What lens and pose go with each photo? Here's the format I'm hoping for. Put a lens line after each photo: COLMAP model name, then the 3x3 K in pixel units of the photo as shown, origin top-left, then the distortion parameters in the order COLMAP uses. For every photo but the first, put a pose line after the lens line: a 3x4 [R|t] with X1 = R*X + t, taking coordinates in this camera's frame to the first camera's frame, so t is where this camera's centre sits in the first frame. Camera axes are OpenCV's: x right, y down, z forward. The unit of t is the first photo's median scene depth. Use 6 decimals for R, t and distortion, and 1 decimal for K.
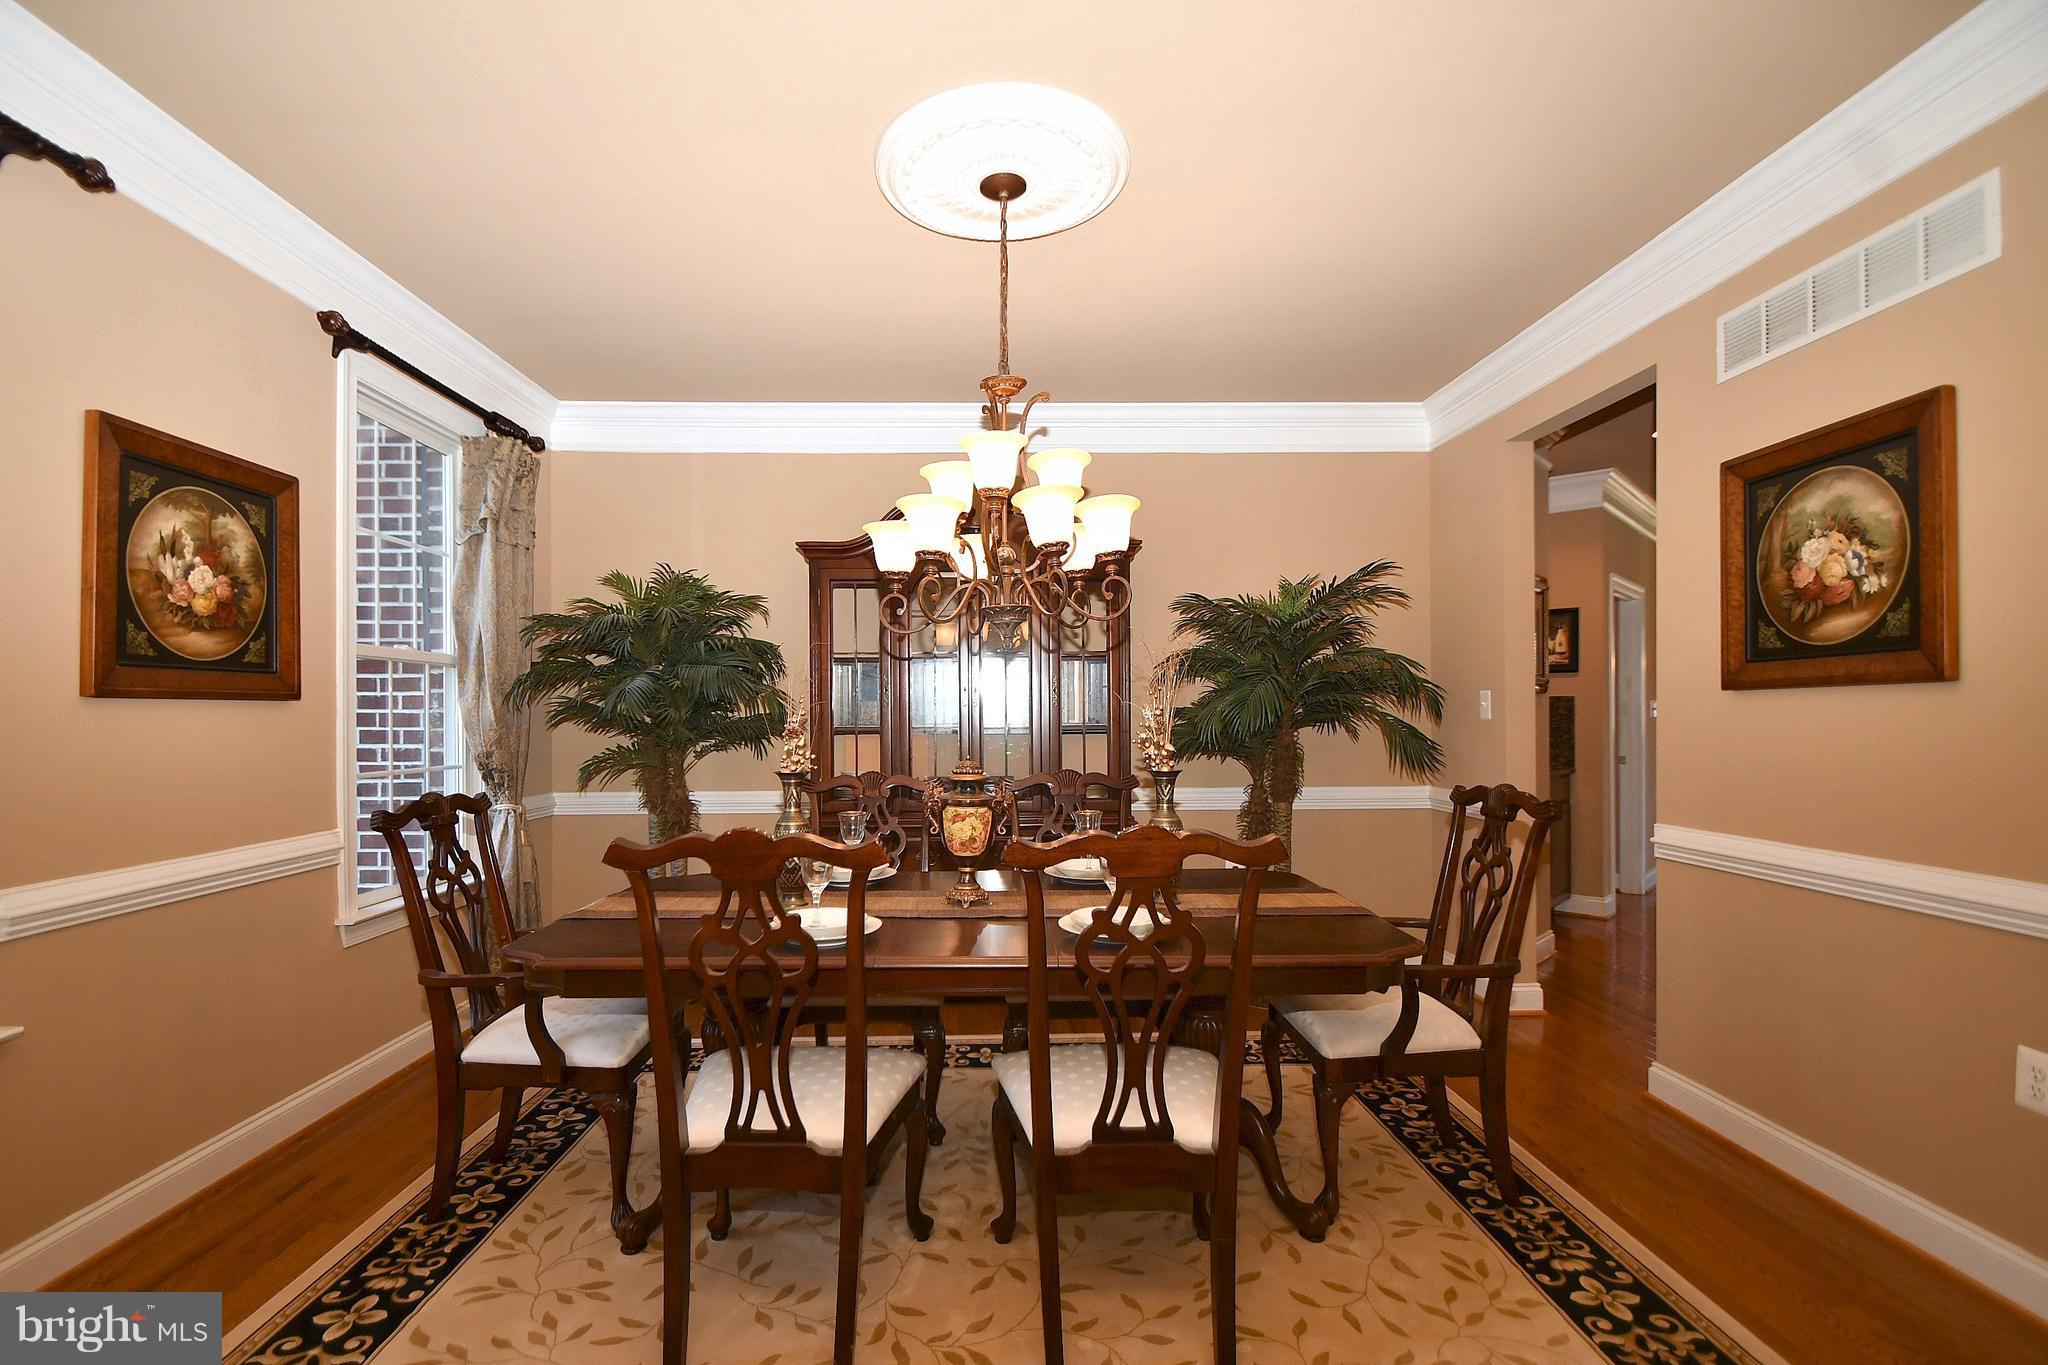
lens RADIAL K [[949.4, 0, 1021.9], [0, 949.4, 718.5], [0, 0, 1]] dist [0.001845, -0.012493]
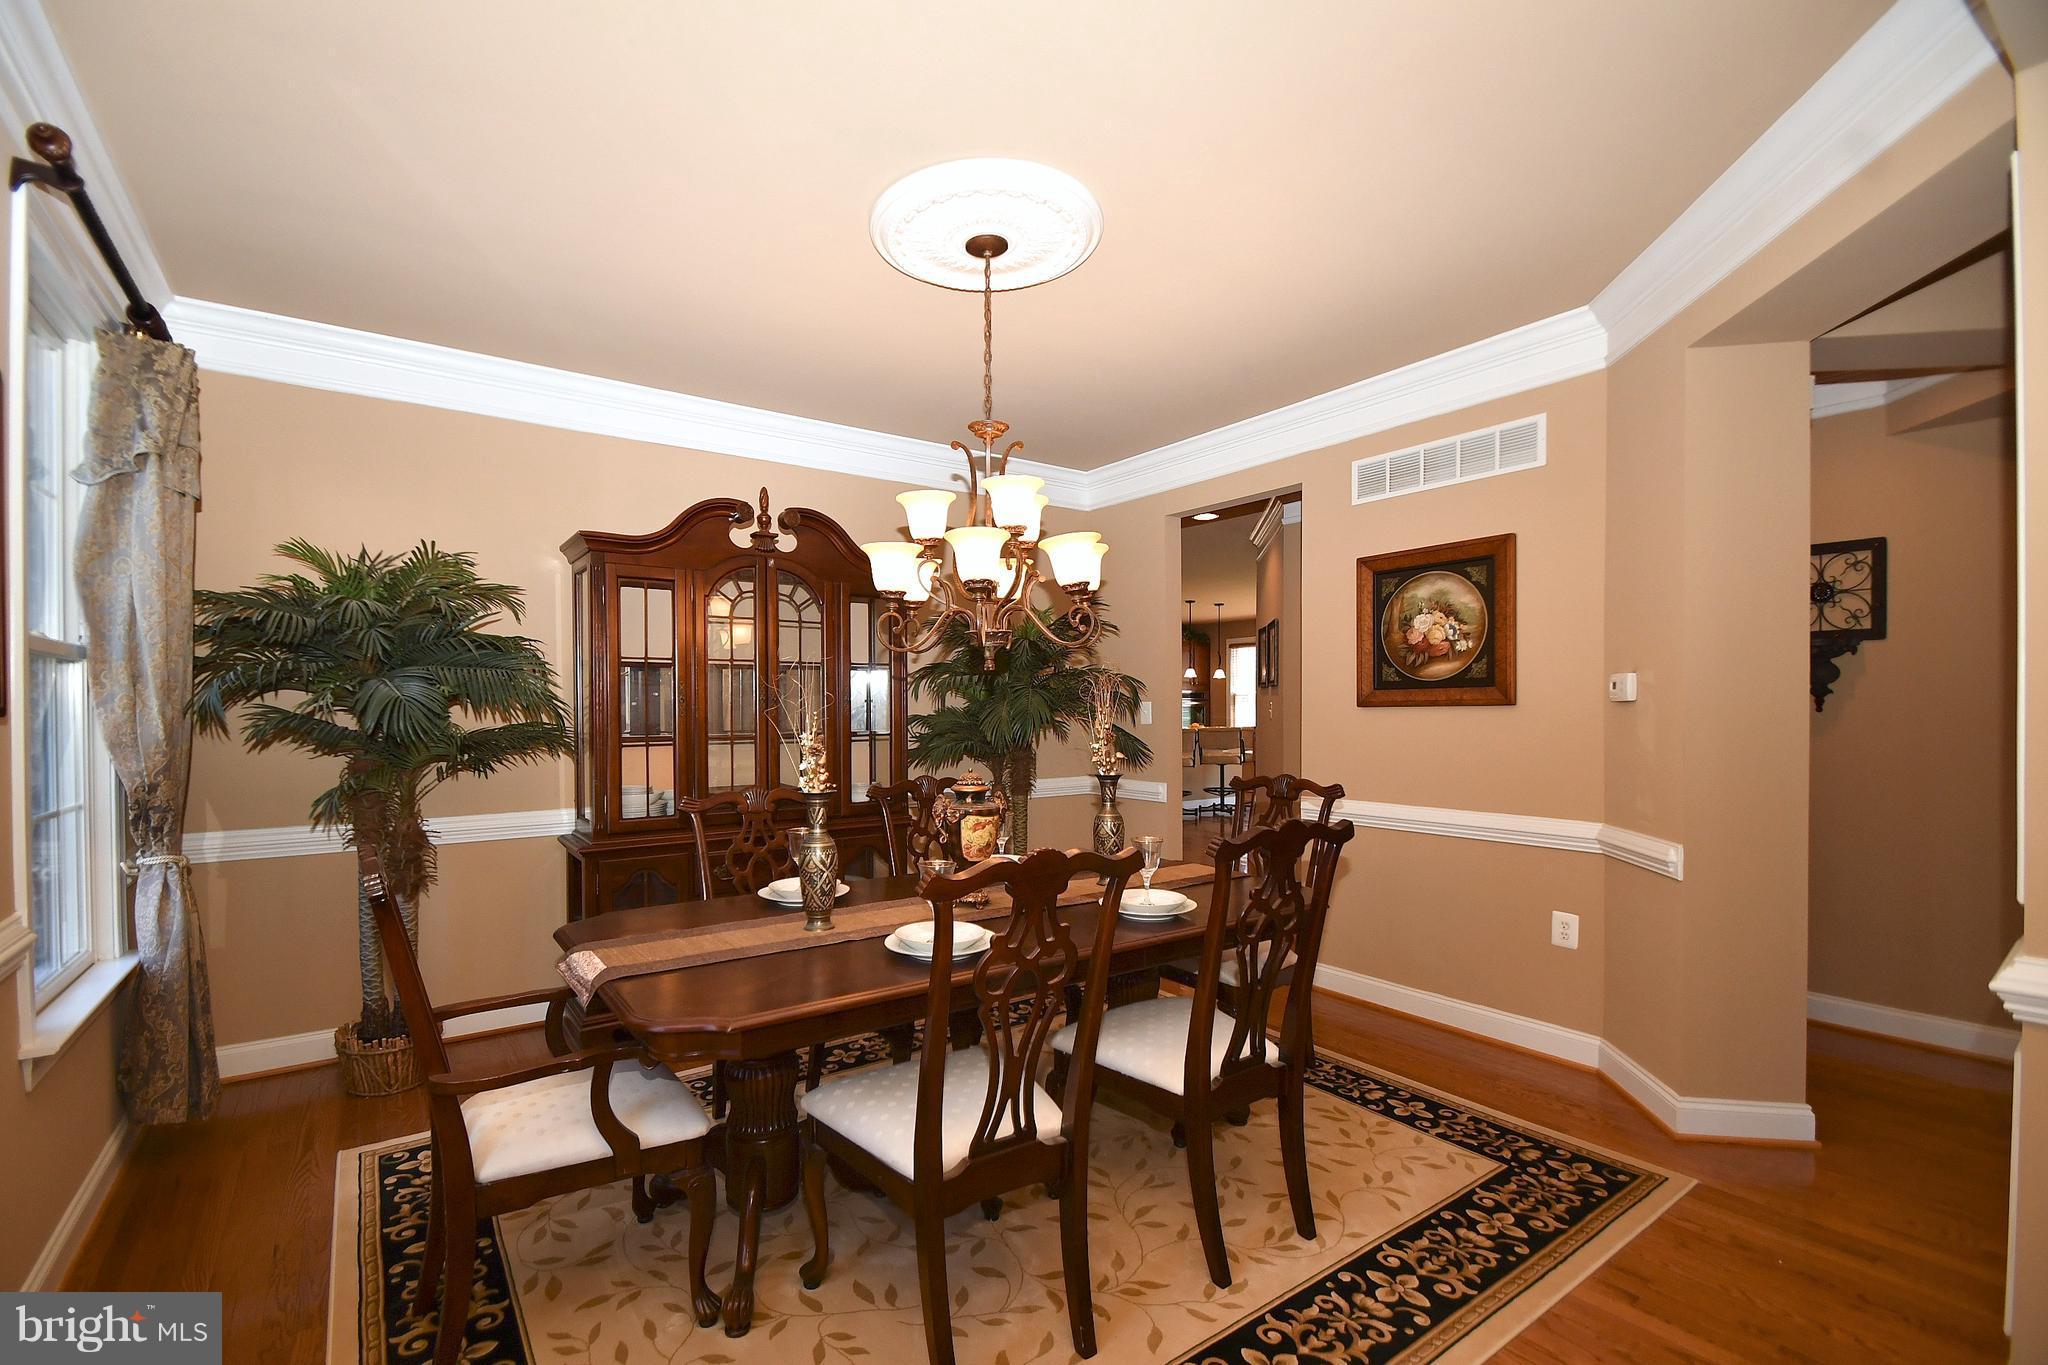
lens RADIAL K [[887.5, 0, 1012.1], [0, 887.5, 719.6], [0, 0, 1]] dist [0.000174, -0.000337]
pose [[0.829524, -0.005388, 0.558445, -0.585348], [0.002140, 0.999977, 0.006470, -0.022399], [-0.558467, -0.004172, 0.829516, 0.137419]]
